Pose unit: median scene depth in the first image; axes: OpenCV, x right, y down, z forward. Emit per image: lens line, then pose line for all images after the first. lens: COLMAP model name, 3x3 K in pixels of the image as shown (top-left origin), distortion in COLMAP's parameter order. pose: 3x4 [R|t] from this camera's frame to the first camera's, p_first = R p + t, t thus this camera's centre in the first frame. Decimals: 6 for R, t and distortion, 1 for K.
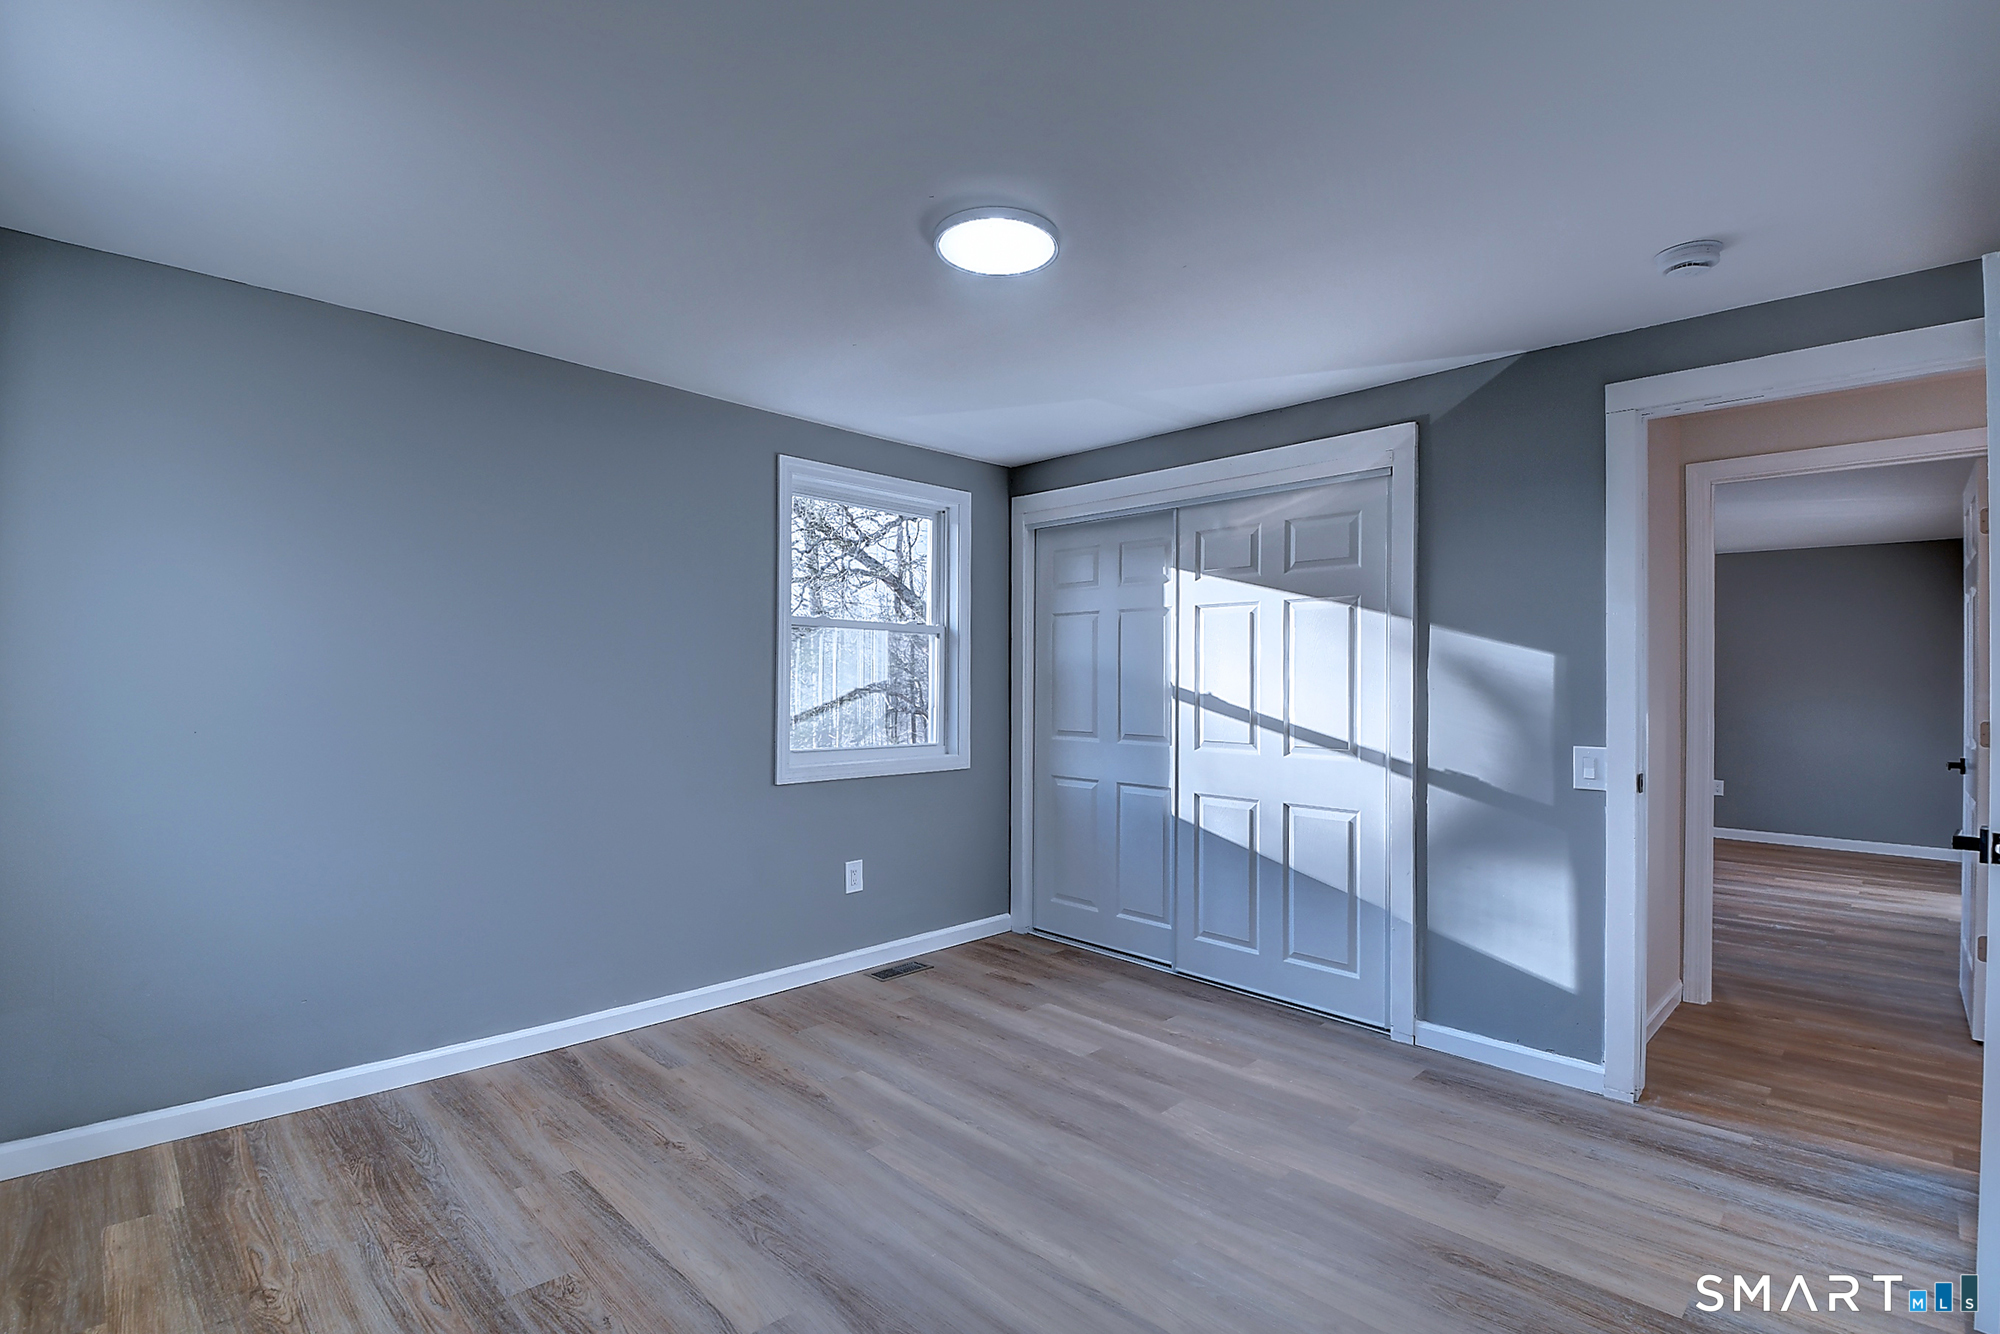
lens RADIAL K [[889.3, 0, 999.9], [0, 889.3, 671.3], [0, 0, 1]] dist [-0.013067, -0.002790]
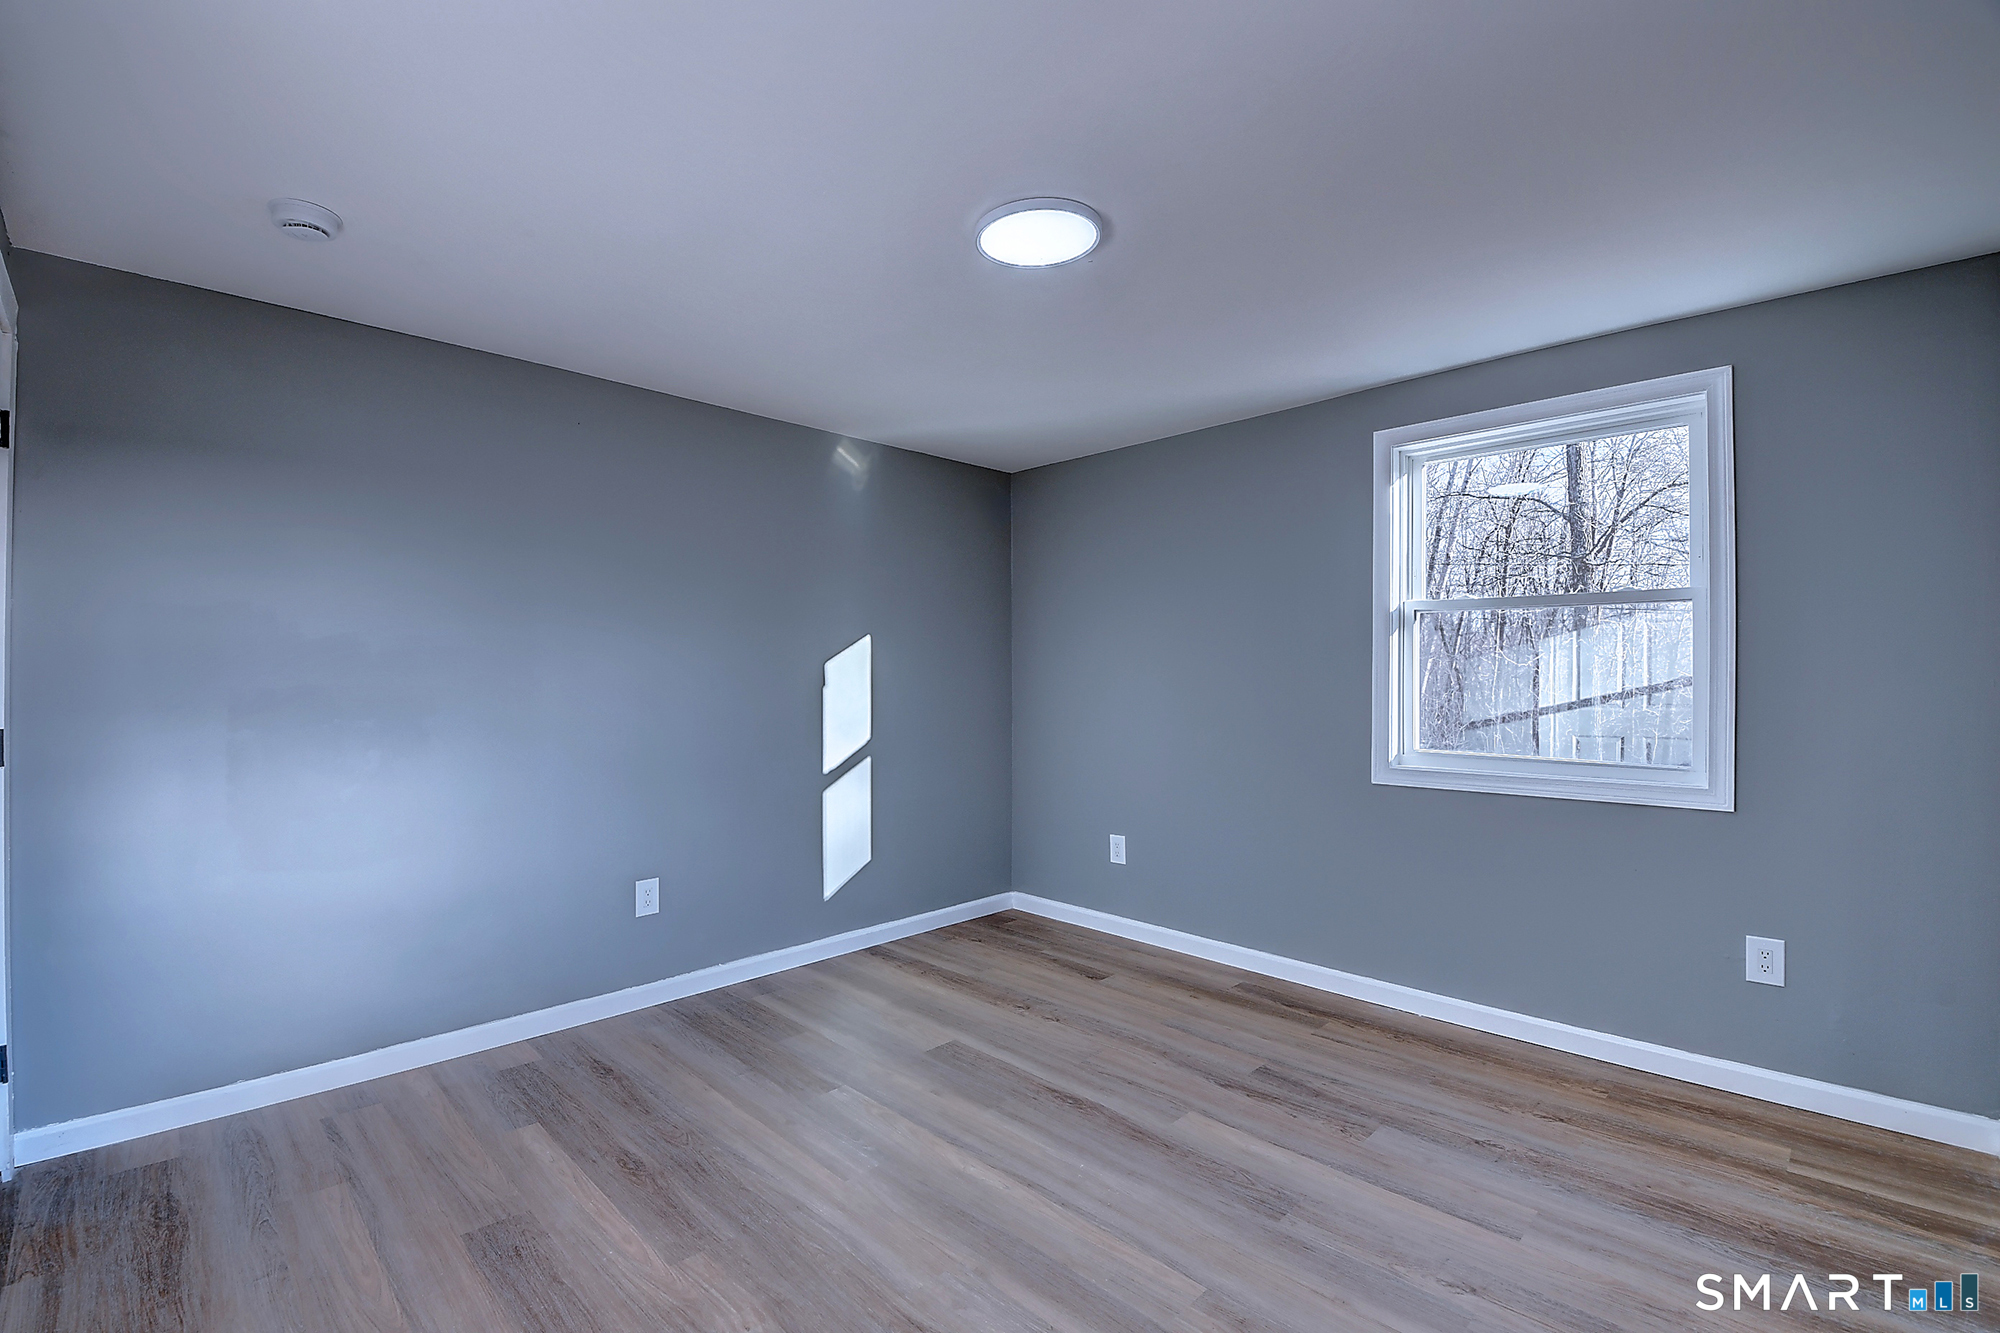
lens RADIAL K [[889.3, 0, 999.4], [0, 889.3, 672.9], [0, 0, 1]] dist [-0.013067, -0.002790]
pose [[-0.999955, -0.009304, -0.002026, 0.040852], [-0.009278, 0.999878, -0.012582, 0.024579], [0.002143, -0.012563, -0.999919, 2.101368]]
